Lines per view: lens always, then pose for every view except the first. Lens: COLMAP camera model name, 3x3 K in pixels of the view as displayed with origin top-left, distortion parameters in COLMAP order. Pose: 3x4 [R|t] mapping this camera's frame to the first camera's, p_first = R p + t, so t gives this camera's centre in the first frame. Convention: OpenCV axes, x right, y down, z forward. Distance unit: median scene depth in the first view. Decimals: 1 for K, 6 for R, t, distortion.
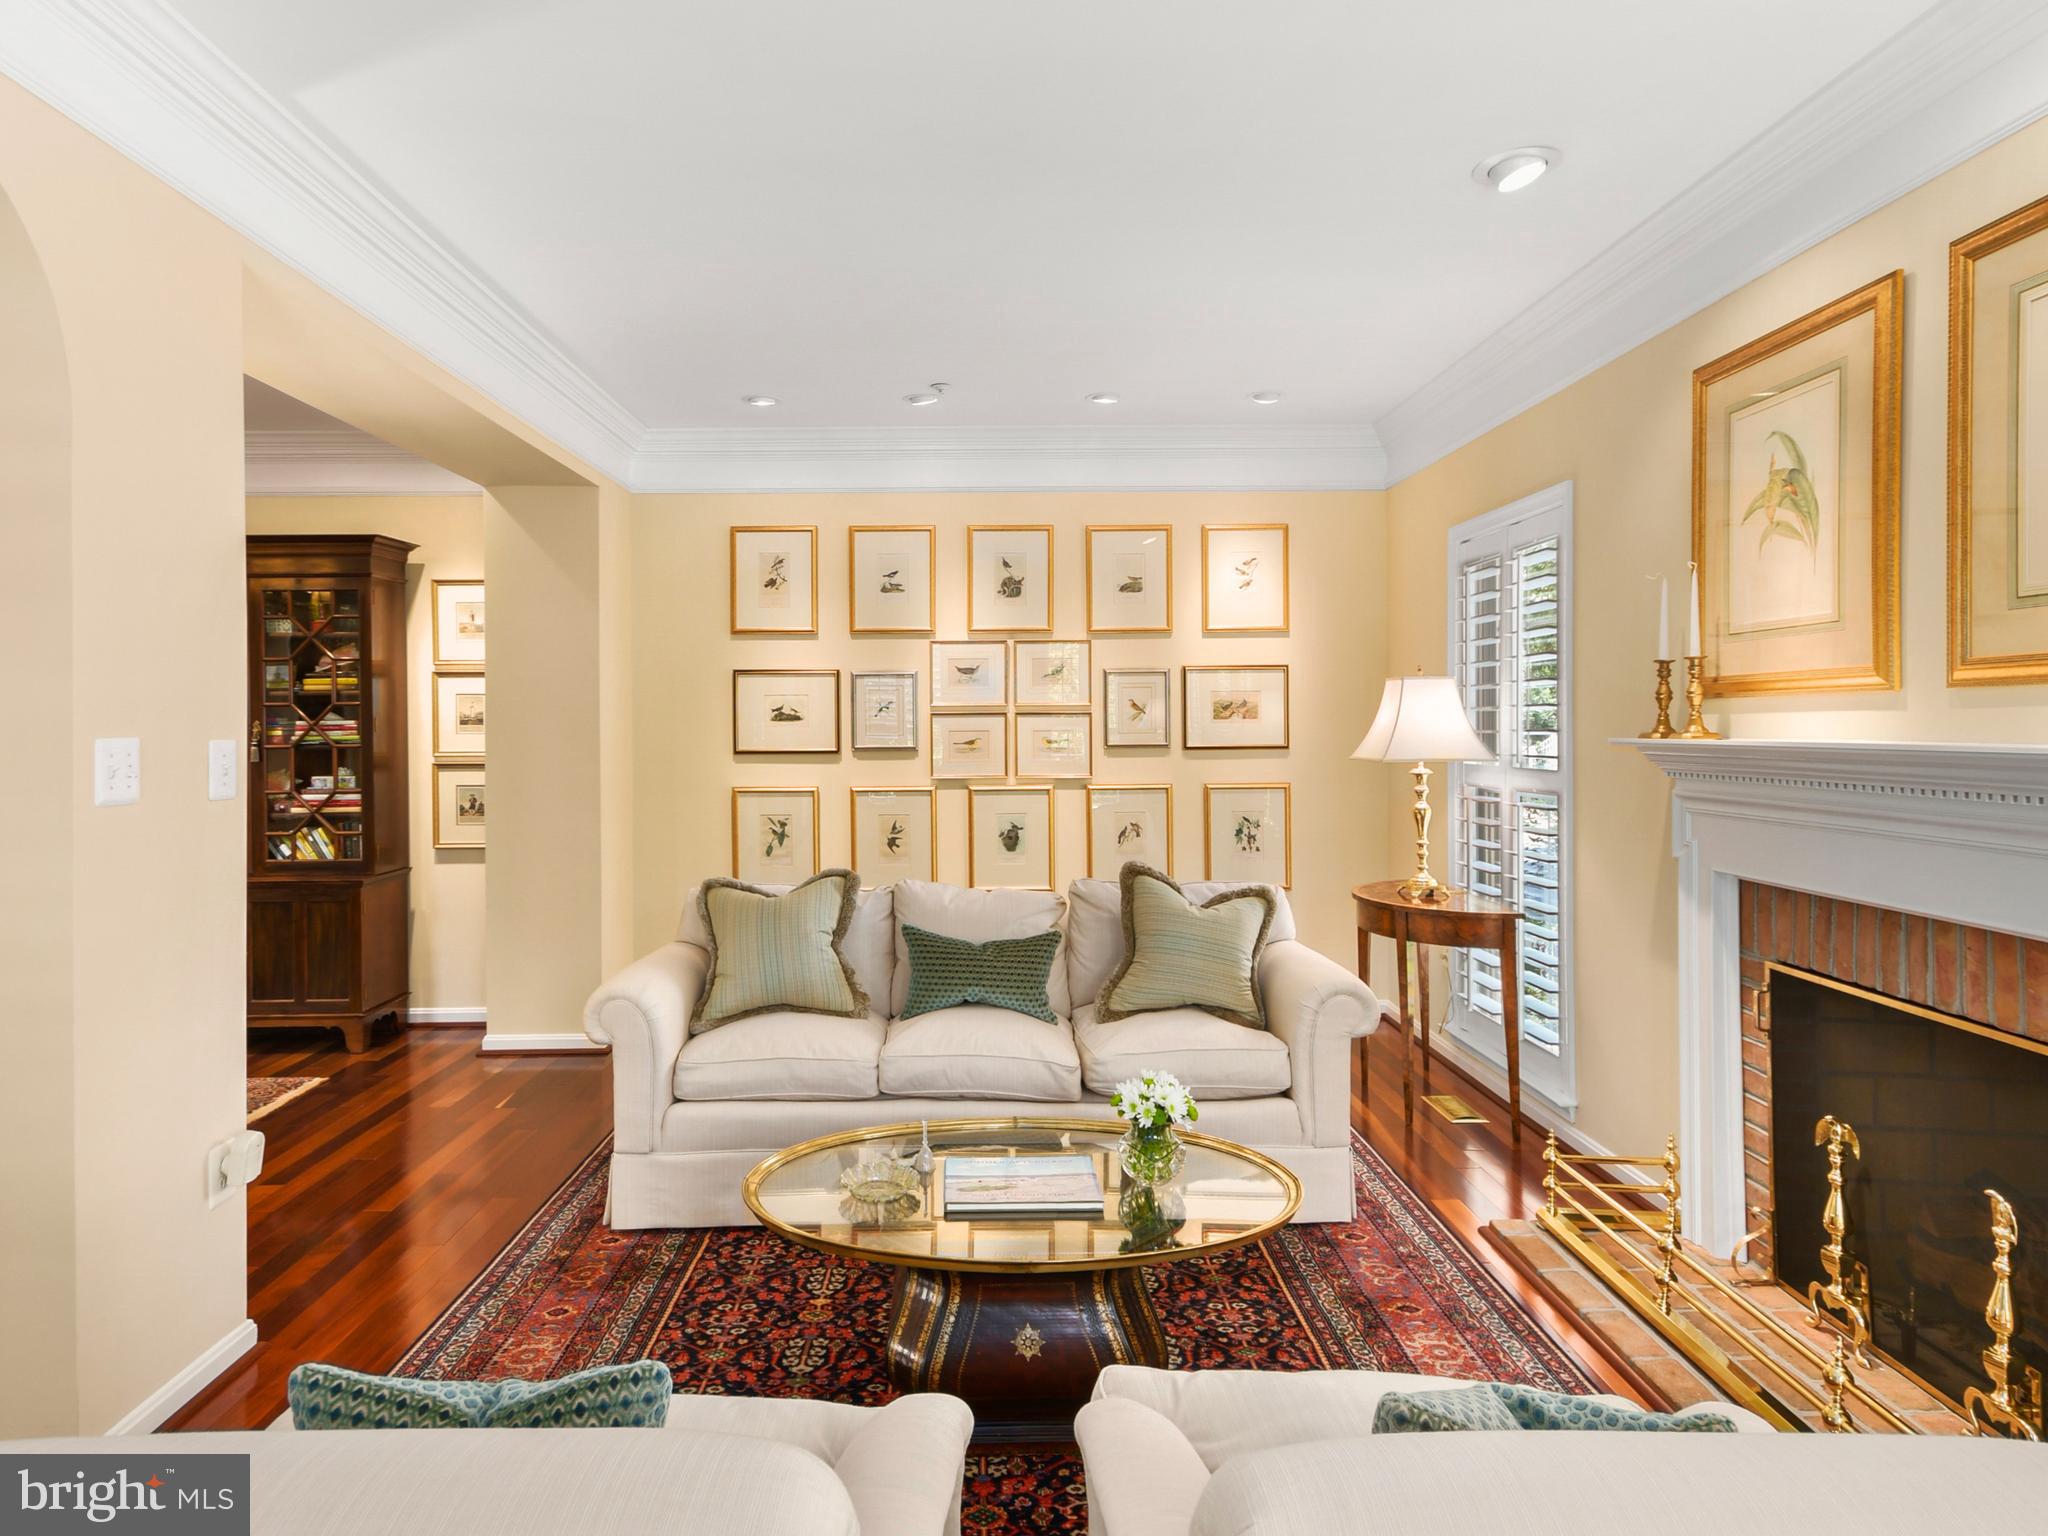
lens RADIAL K [[1178.5, 0, 990.7], [0, 1178.5, 723.3], [0, 0, 1]] dist [-0.001826, -0.000707]
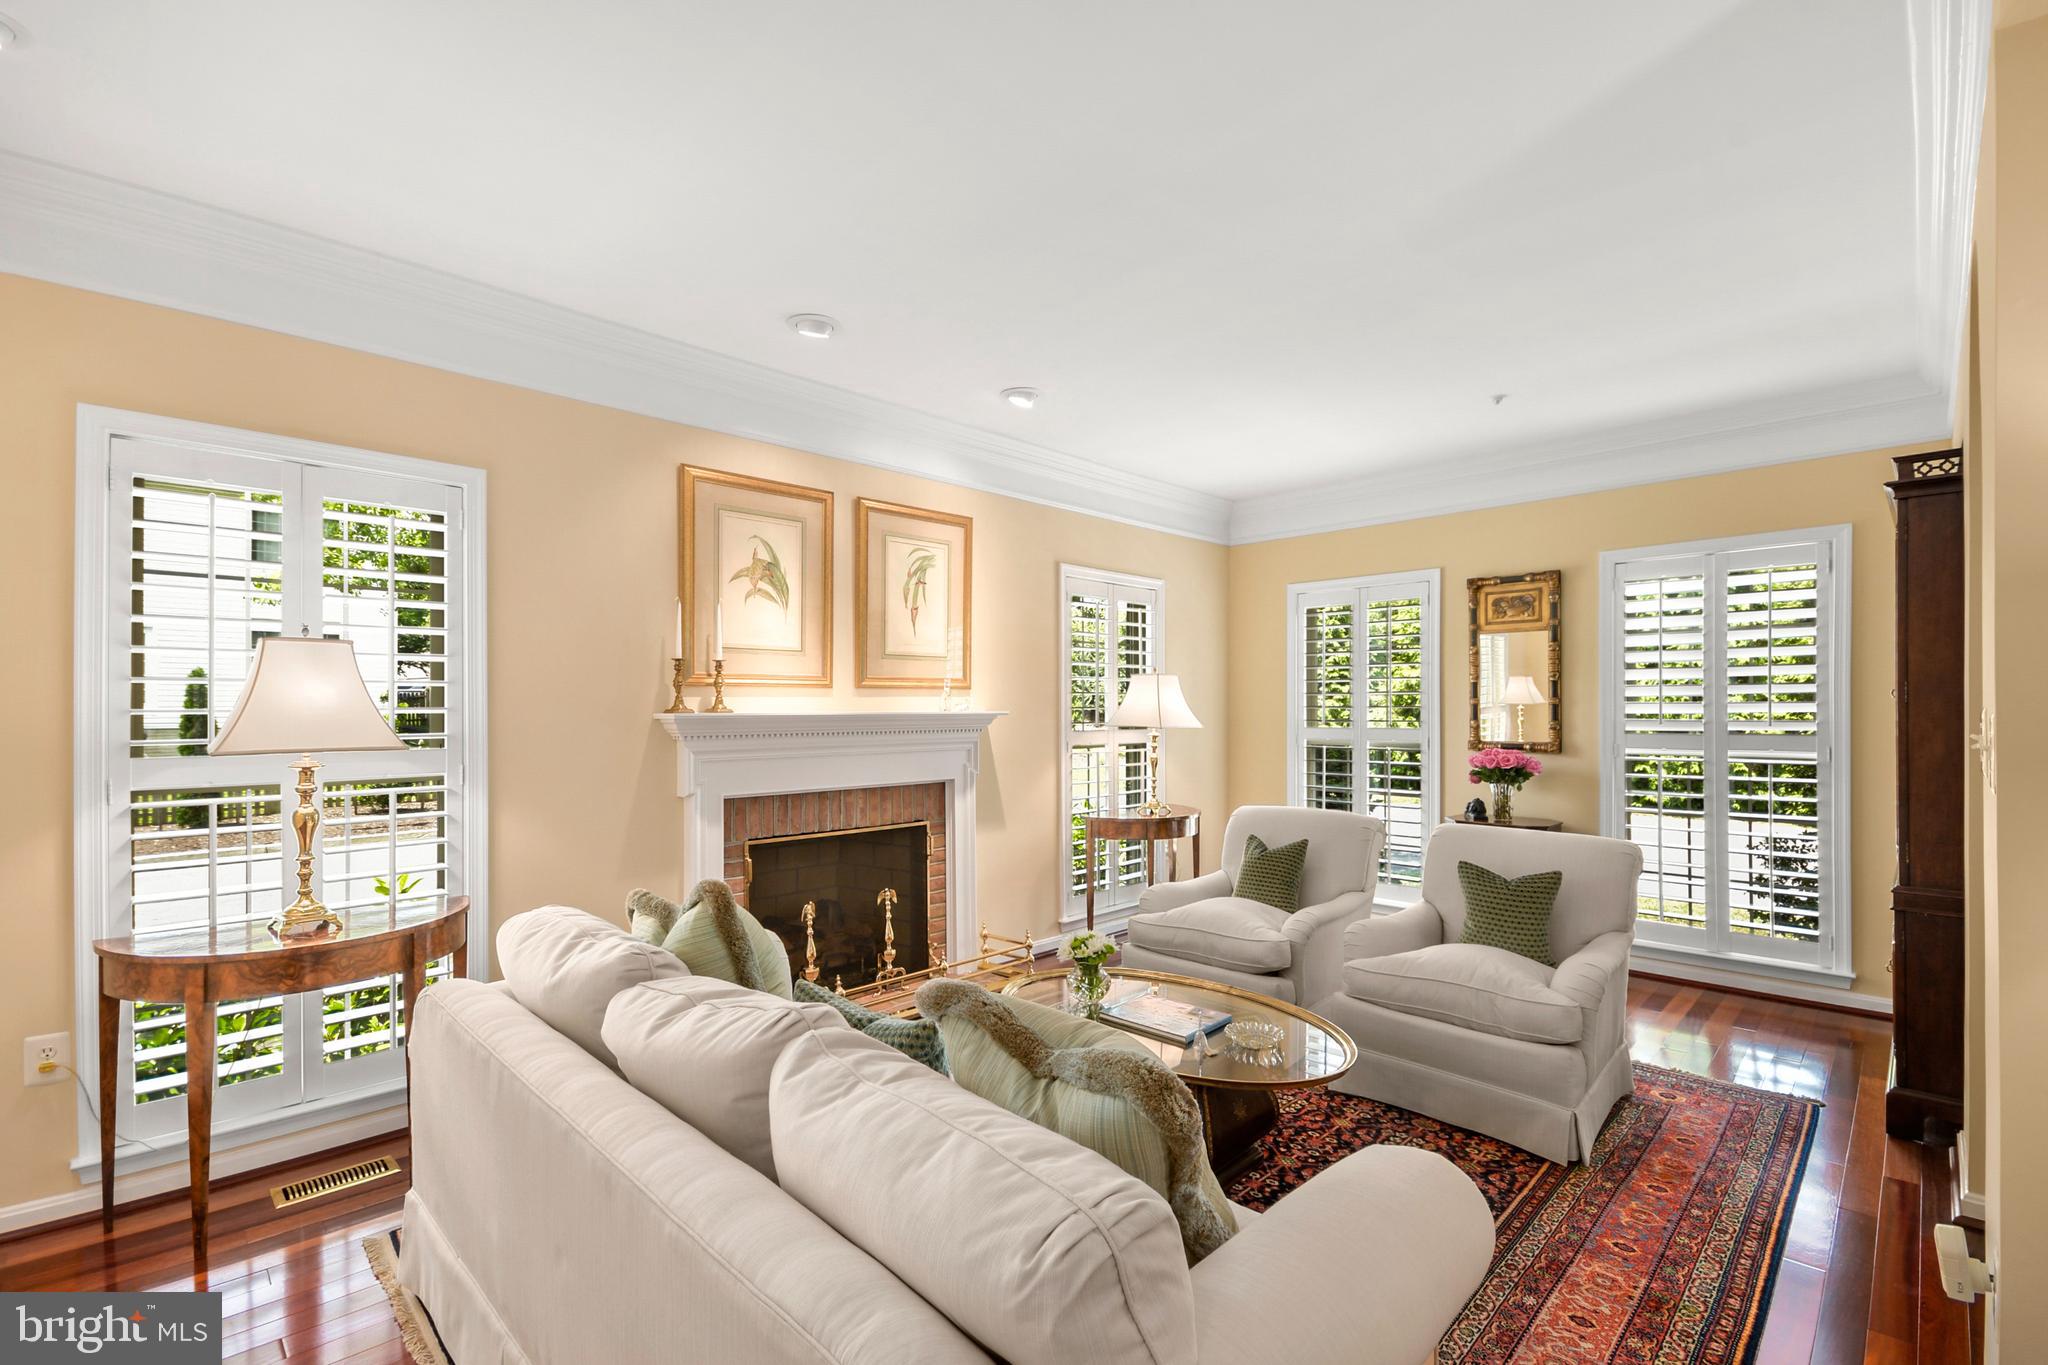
lens RADIAL K [[910.4, 0, 1021.0], [0, 910.4, 700.6], [0, 0, 1]] dist [0.011669, -0.006044]
pose [[-0.704171, 0.006965, 0.709996, -0.290440], [0.001796, 0.999966, -0.008028, 0.004141], [-0.710028, -0.004378, -0.704160, 0.851578]]
